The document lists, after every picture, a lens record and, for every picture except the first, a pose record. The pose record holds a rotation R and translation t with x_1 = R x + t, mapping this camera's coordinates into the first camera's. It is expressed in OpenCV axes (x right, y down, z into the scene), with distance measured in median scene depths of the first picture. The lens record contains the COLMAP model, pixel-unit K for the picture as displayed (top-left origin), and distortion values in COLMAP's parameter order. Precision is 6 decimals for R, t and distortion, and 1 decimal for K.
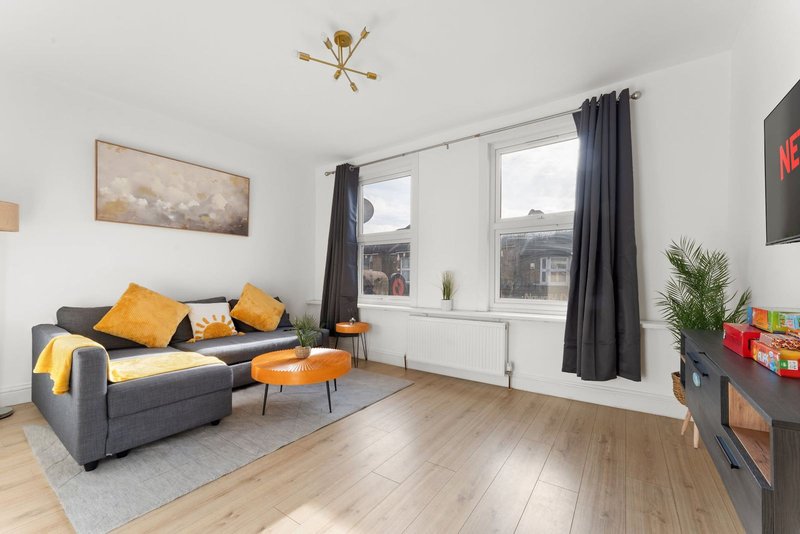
lens RADIAL K [[322.1, 0, 390.5], [0, 322.1, 284.4], [0, 0, 1]] dist [-0.002412, 0.000069]
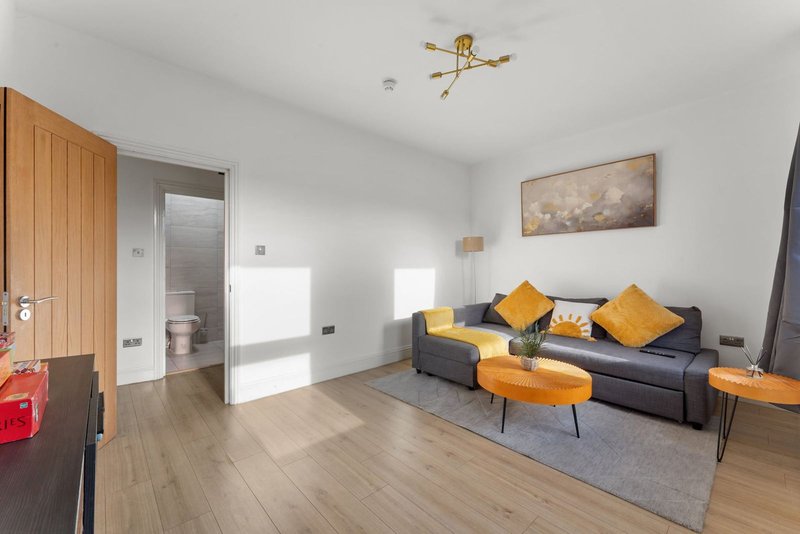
lens RADIAL K [[322.1, 0, 402.2], [0, 322.1, 266.7], [0, 0, 1]] dist [-0.002412, 0.000069]
pose [[-0.185678, -0.006679, -0.982588, 0.540320], [-0.017855, 0.999835, -0.003423, -0.041297], [0.982448, 0.016908, -0.185767, 0.634957]]
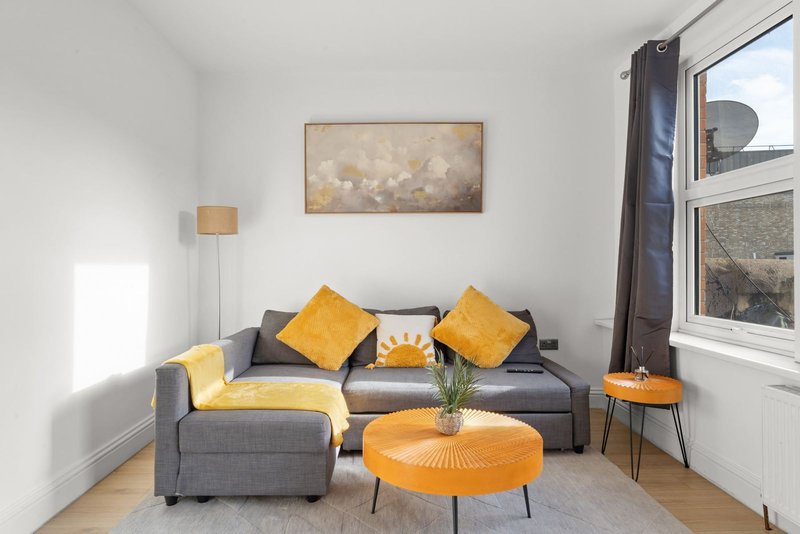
lens RADIAL K [[474.5, 0, 396.1], [0, 474.5, 266.0], [0, 0, 1]] dist [-0.002595, -0.001325]
pose [[0.610686, -0.008894, -0.791823, 0.236892], [-0.010228, 0.999765, -0.019118, -0.027832], [0.791807, 0.019774, 0.610451, 0.344768]]
